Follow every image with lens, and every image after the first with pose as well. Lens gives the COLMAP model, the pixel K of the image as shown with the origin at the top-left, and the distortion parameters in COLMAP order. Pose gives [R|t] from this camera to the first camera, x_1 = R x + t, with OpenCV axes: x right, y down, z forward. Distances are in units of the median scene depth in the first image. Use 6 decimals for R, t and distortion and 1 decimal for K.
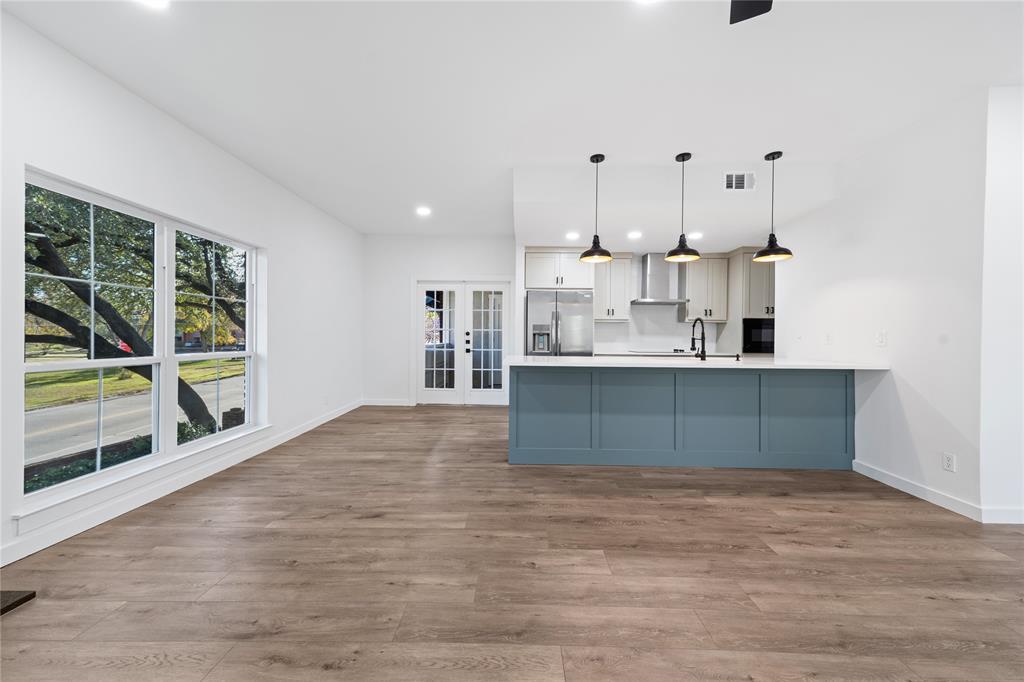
lens RADIAL K [[364.7, 0, 512.0], [0, 364.7, 341.0], [0, 0, 1]] dist [0.011946, 0.000158]
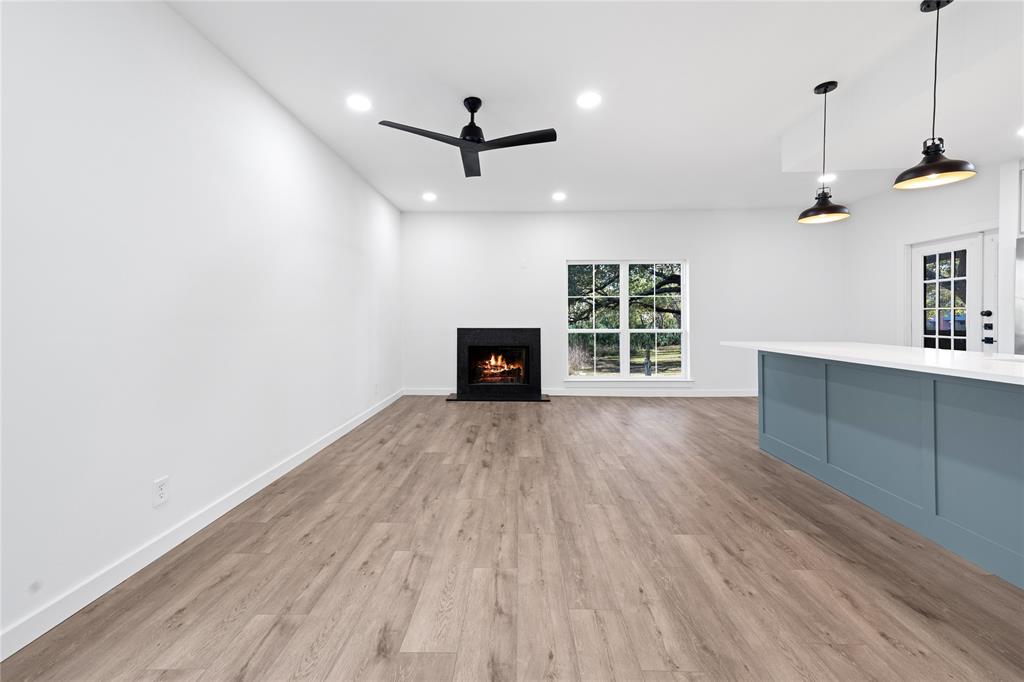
lens RADIAL K [[415.4, 0, 512.4], [0, 415.4, 321.3], [0, 0, 1]] dist [0.019229, -0.000010]
pose [[-0.000976, -0.003990, -0.999992, 1.354753], [-0.013961, 0.999895, -0.003976, 0.017935], [0.999902, 0.013957, -0.001032, 0.418808]]
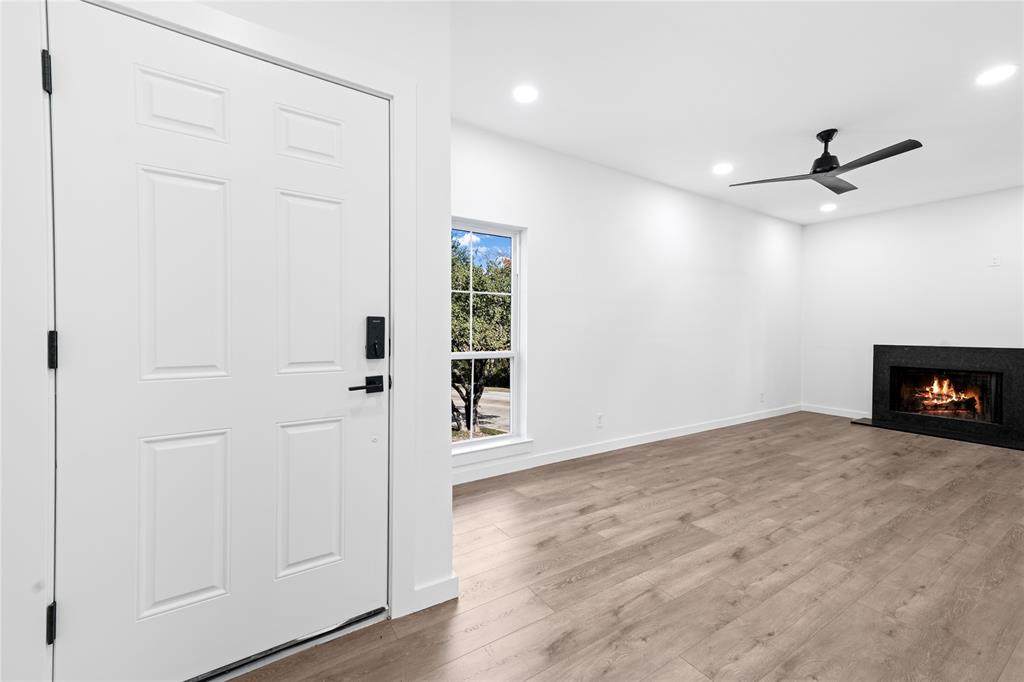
lens RADIAL K [[415.4, 0, 512.4], [0, 415.4, 321.3], [0, 0, 1]] dist [0.019229, -0.000010]
pose [[-0.823904, -0.029007, -0.565987, 1.687660], [-0.022906, 0.999578, -0.017884, 0.012666], [0.566267, -0.001770, -0.824220, 0.823687]]
